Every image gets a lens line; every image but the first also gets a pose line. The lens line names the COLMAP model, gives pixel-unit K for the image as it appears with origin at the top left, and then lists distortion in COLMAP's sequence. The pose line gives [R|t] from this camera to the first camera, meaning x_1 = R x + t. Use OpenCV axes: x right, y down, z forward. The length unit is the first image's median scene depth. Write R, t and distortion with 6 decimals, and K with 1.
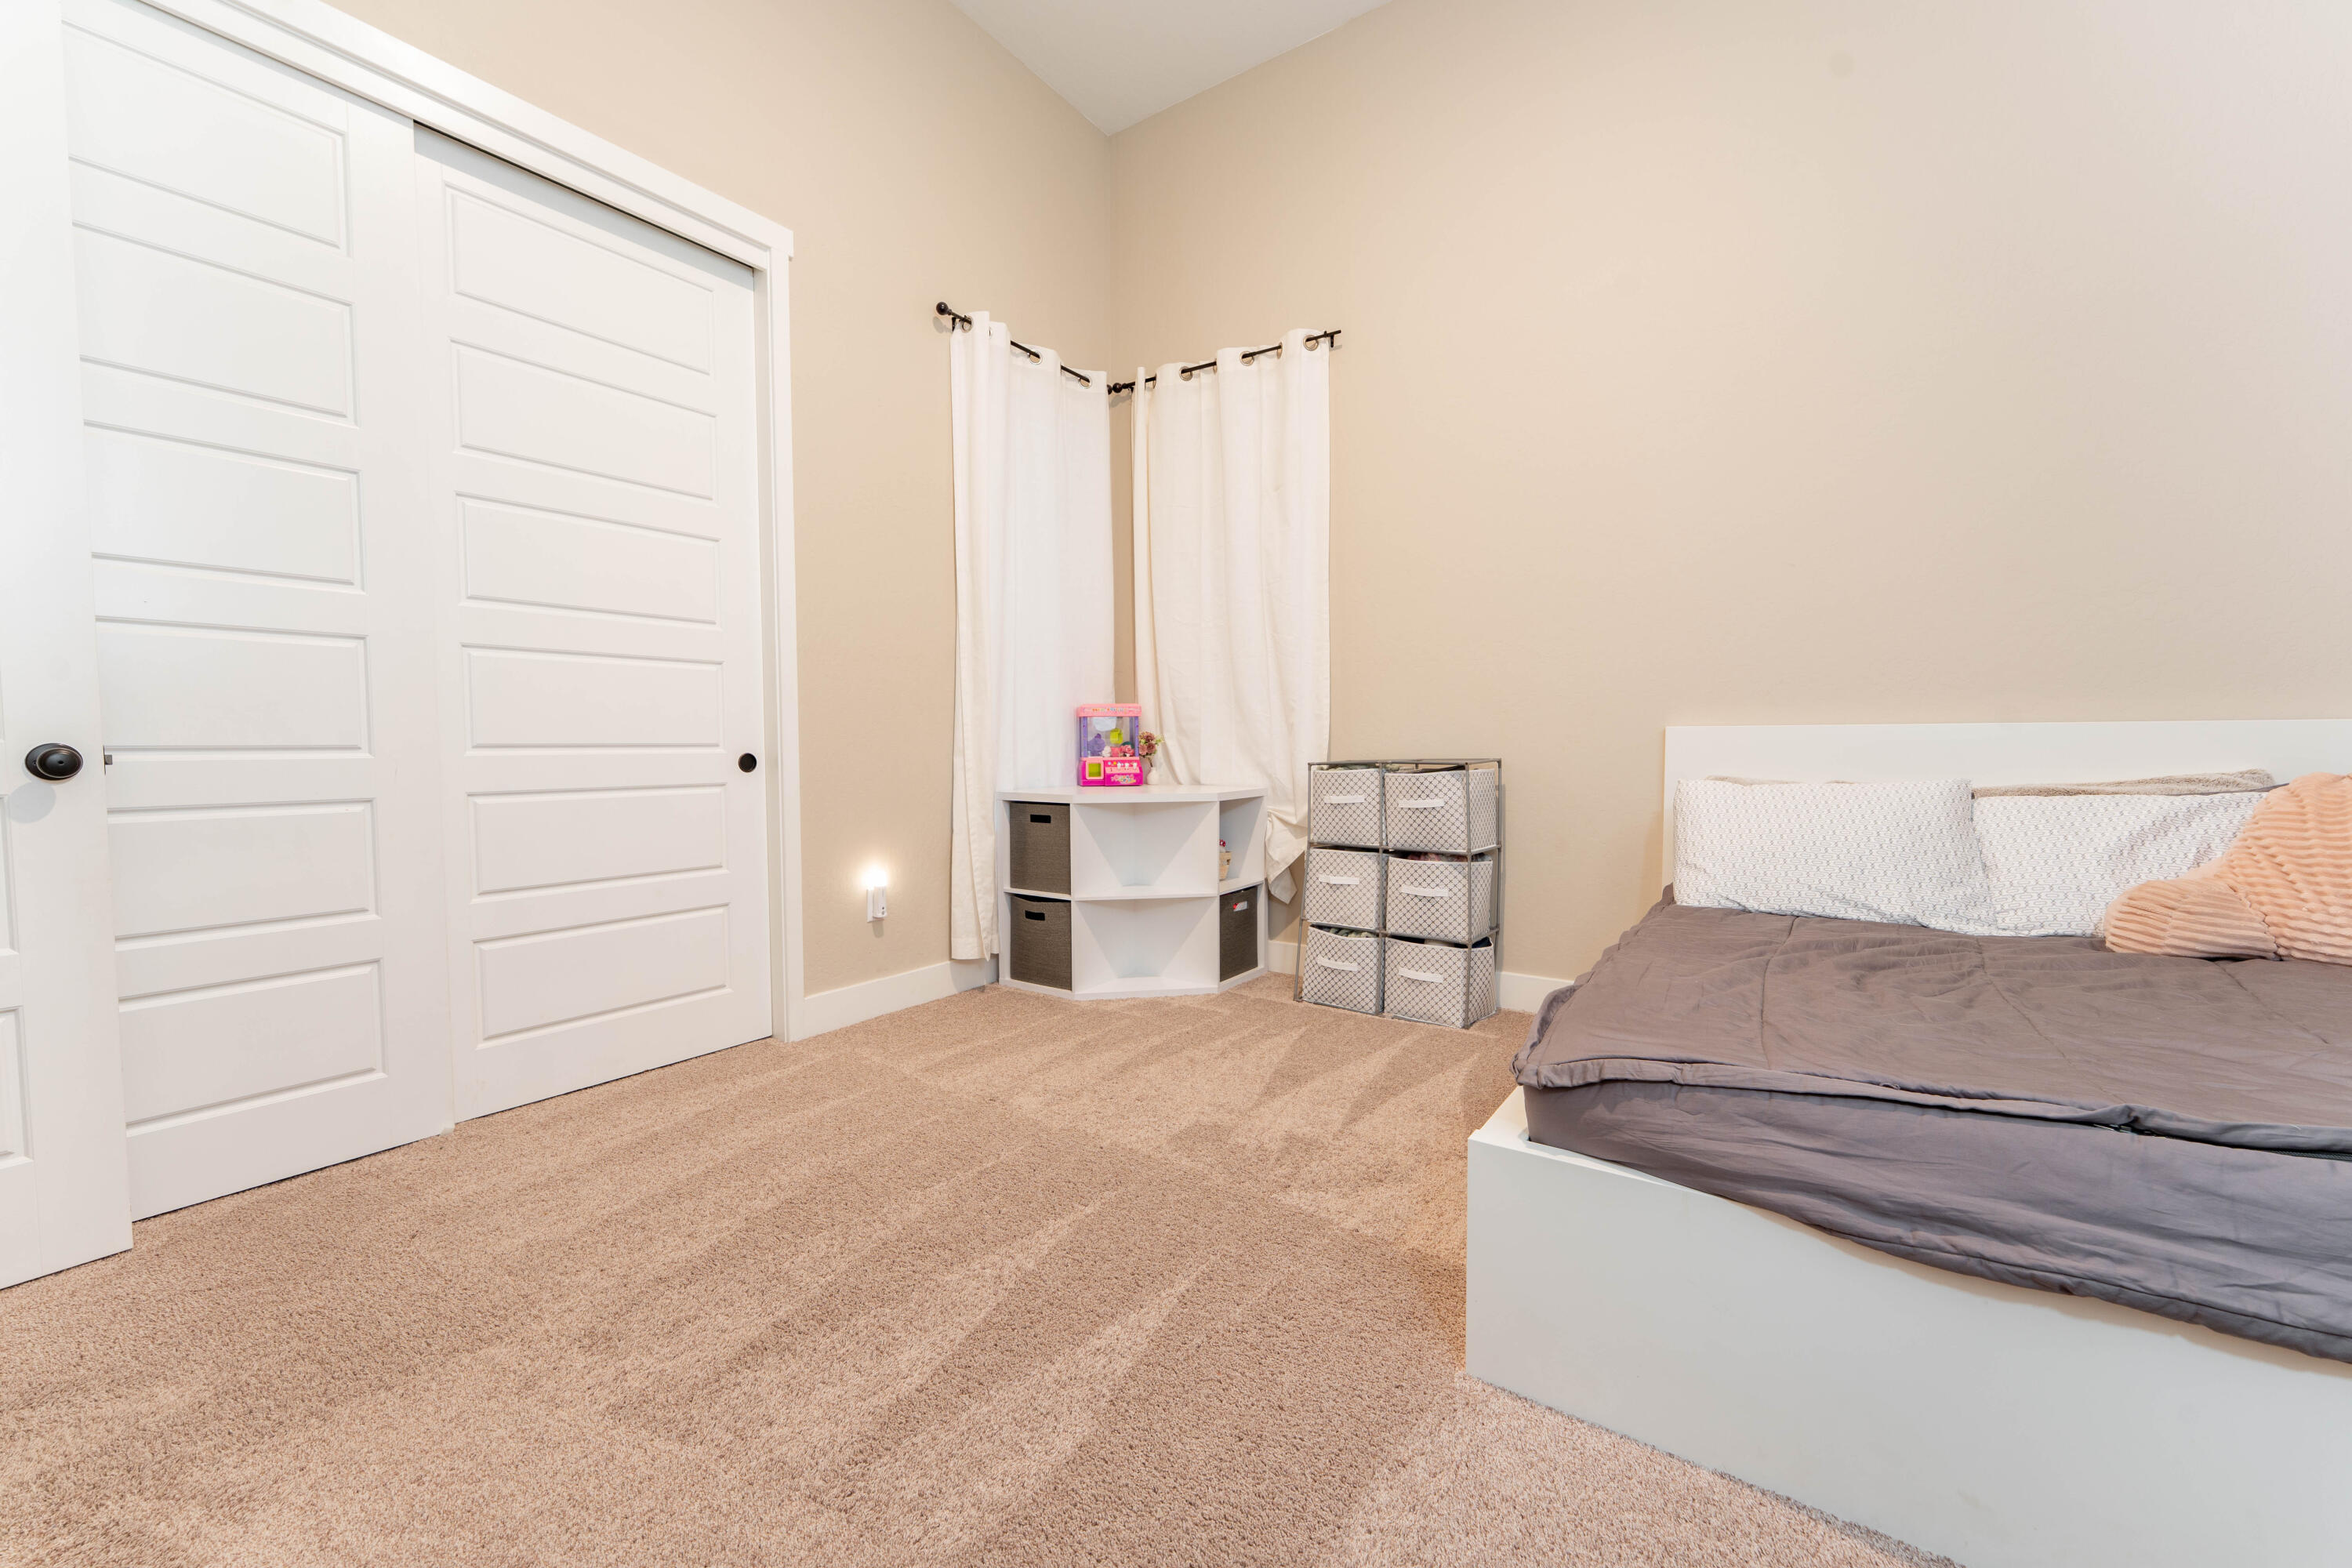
lens RADIAL K [[955.9, 0, 1186.3], [0, 955.9, 787.3], [0, 0, 1]] dist [-0.000059, -0.000479]
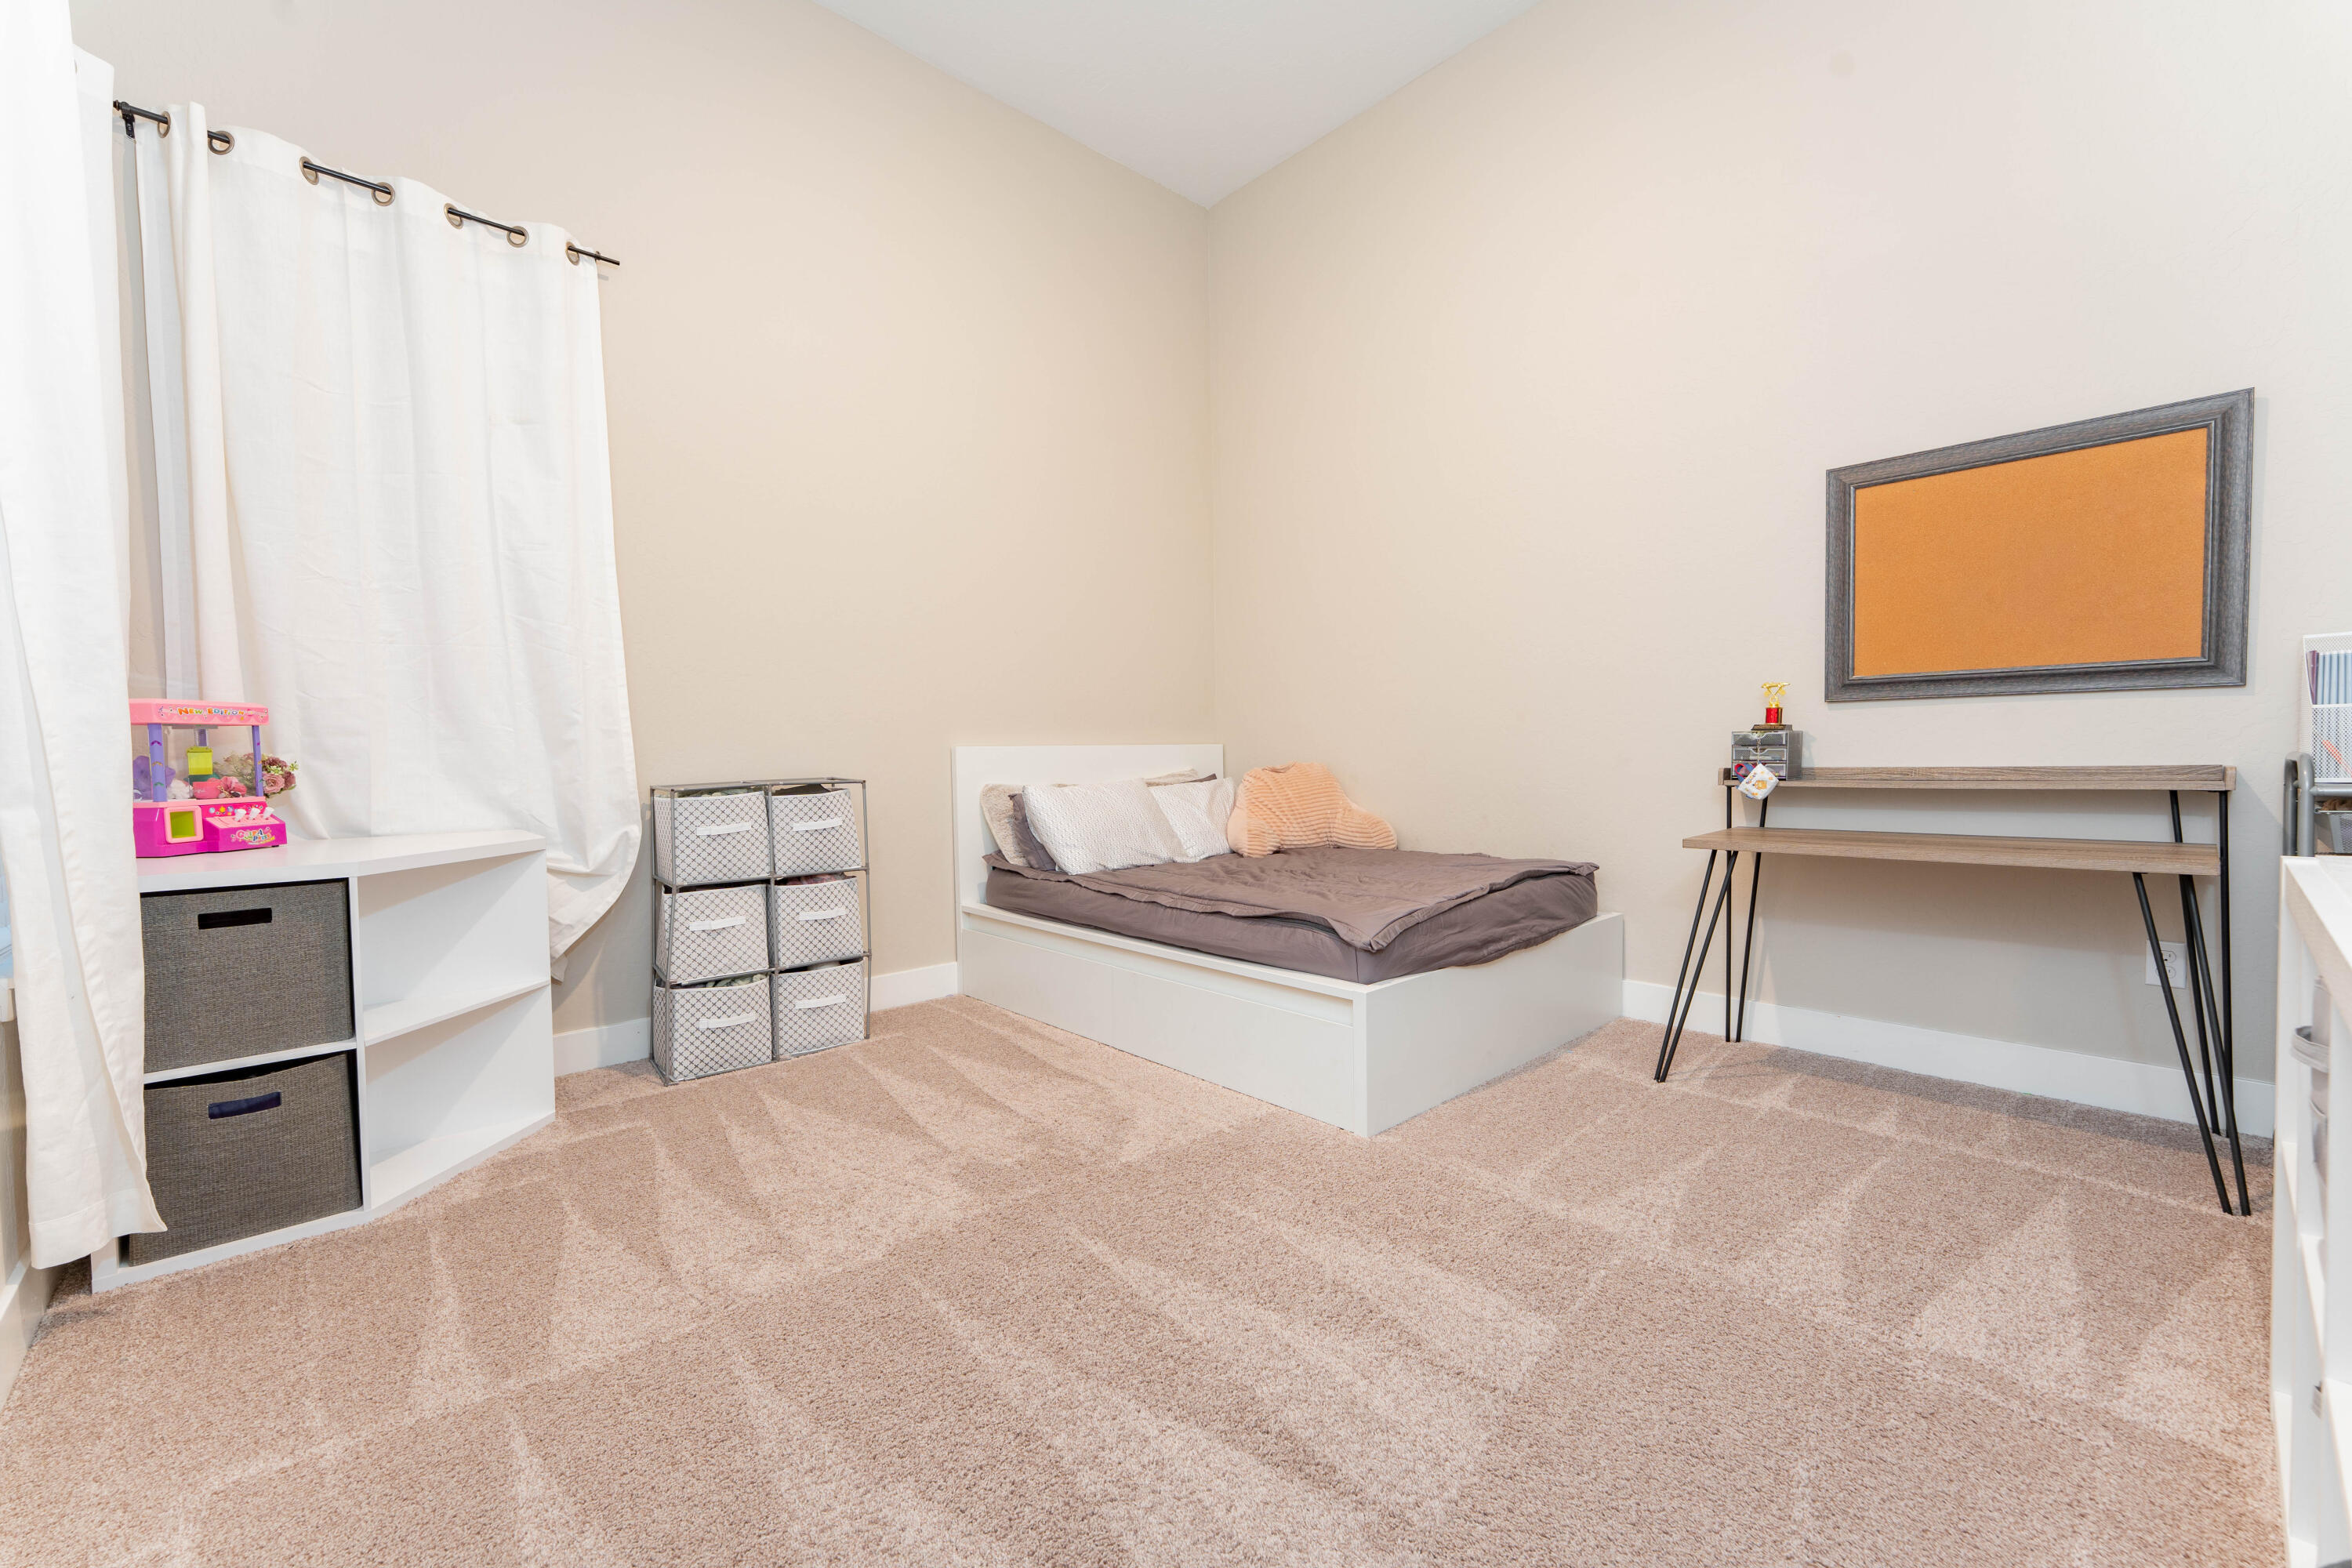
lens RADIAL K [[955.9, 0, 1190.4], [0, 955.9, 779.3], [0, 0, 1]] dist [-0.000059, -0.000479]
pose [[0.192007, -0.028846, 0.980970, -0.616494], [0.059606, 0.998065, 0.017682, -0.023220], [-0.979582, 0.055077, 0.193355, 0.423803]]
